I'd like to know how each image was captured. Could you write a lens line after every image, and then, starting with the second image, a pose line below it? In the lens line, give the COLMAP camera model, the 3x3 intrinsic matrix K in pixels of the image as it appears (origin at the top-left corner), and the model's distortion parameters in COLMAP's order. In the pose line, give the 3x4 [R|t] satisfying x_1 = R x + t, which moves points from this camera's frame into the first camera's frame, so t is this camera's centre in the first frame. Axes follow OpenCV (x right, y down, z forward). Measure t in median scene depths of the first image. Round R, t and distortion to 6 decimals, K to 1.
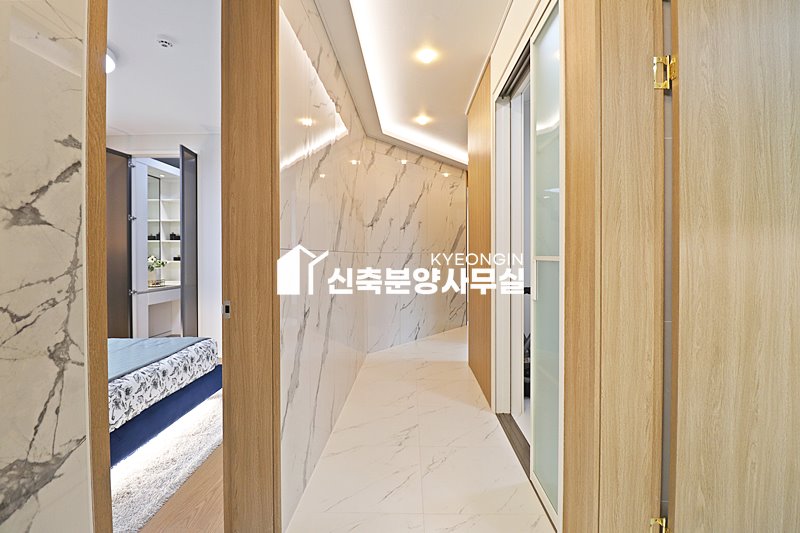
lens RADIAL K [[379.9, 0, 400.7], [0, 379.9, 260.2], [0, 0, 1]] dist [-0.008651, -0.001455]
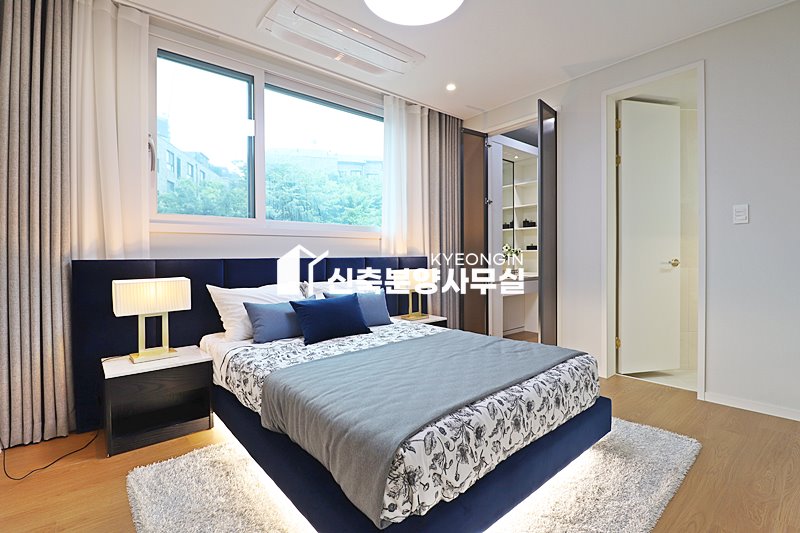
lens RADIAL K [[369.6, 0, 402.7], [0, 369.6, 257.5], [0, 0, 1]] dist [-0.024399, -0.000190]
pose [[0.661610, 0.000810, -0.749848, -0.300611], [-0.005274, 0.999980, -0.003574, 0.055499], [0.749830, 0.006319, 0.661600, 0.428898]]
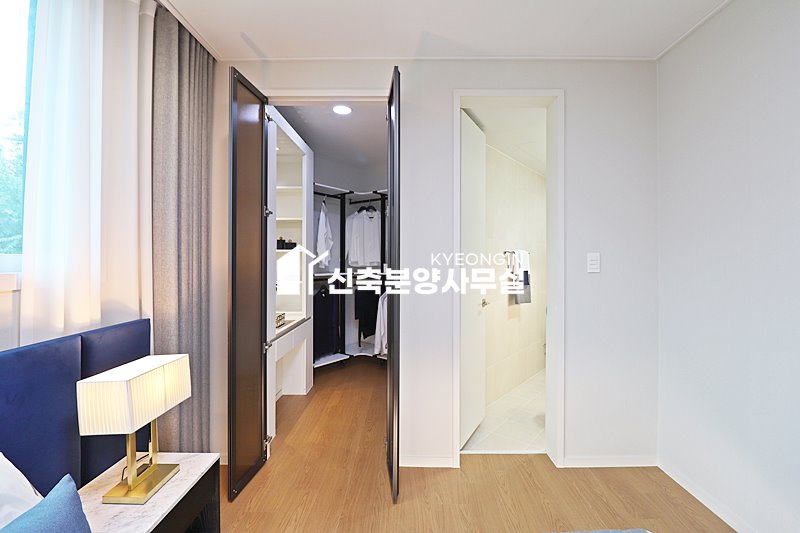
lens RADIAL K [[369.6, 0, 402.7], [0, 369.6, 257.5], [0, 0, 1]] dist [-0.024399, -0.000190]
pose [[0.999798, 0.003978, 0.019719, -0.937089], [-0.003705, 0.999897, -0.013890, -0.068436], [-0.019772, 0.013815, 0.999709, 0.821624]]
